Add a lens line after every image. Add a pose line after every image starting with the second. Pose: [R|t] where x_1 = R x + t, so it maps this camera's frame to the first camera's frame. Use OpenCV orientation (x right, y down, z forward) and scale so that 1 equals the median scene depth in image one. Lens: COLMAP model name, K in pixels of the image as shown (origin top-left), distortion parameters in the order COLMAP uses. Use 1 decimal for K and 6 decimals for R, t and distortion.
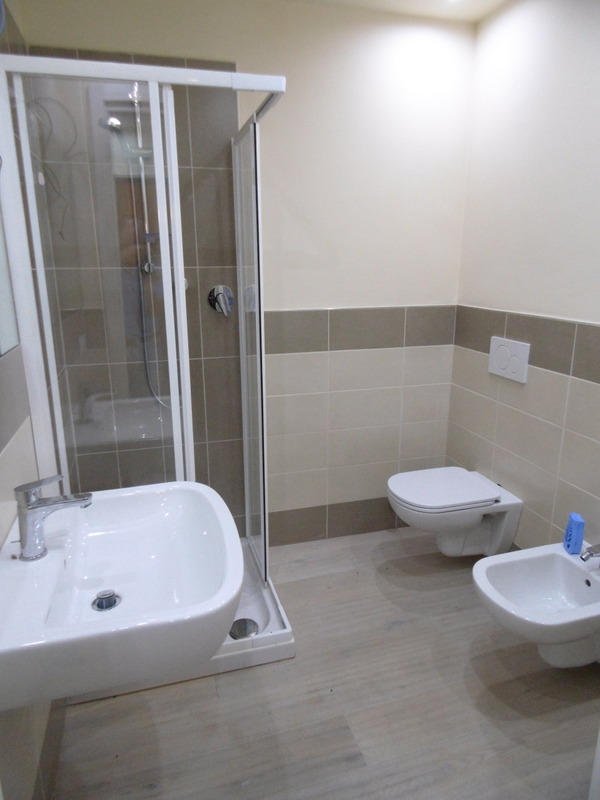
lens RADIAL K [[526.8, 0, 299.2], [0, 526.8, 398.9], [0, 0, 1]] dist [0.007172, -0.008166]
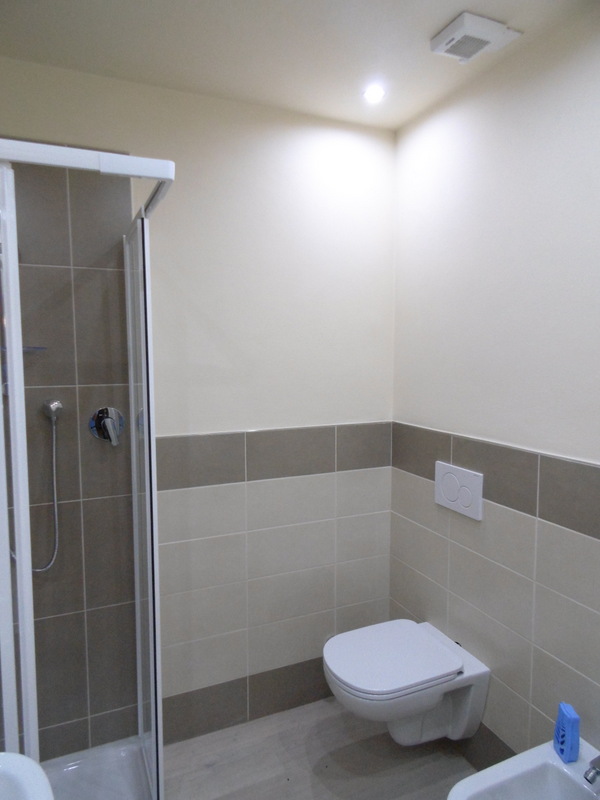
lens RADIAL K [[526.8, 0, 296.5], [0, 526.8, 395.8], [0, 0, 1]] dist [0.007172, -0.008166]
pose [[0.990971, -0.007430, 0.133868, 0.027943], [0.030000, 0.985434, -0.167390, -0.092110], [-0.130674, 0.169895, 0.976760, 0.185089]]
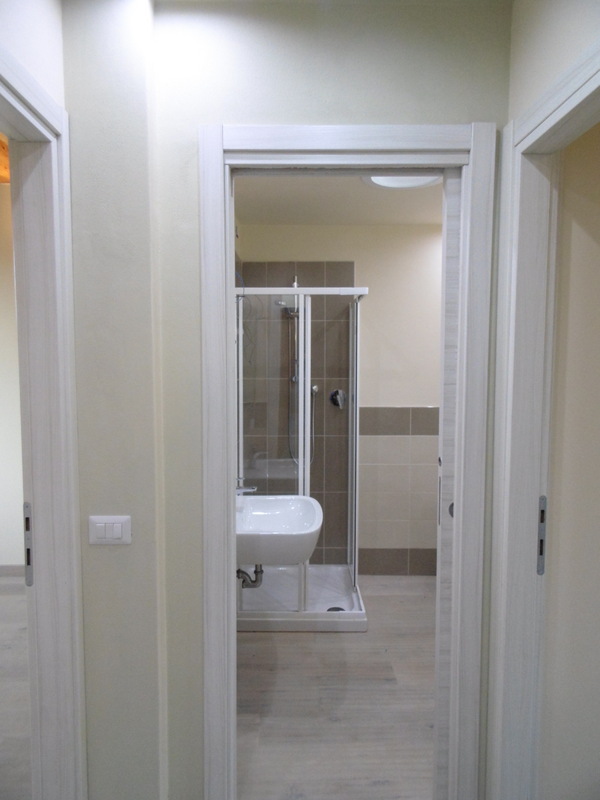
lens RADIAL K [[526.8, 0, 298.8], [0, 526.8, 399.0], [0, 0, 1]] dist [0.007172, -0.008166]
pose [[0.961102, 0.028452, -0.274726, 0.173511], [-0.076566, 0.983142, -0.166039, 0.083343], [0.265371, 0.180615, 0.947078, -0.527045]]
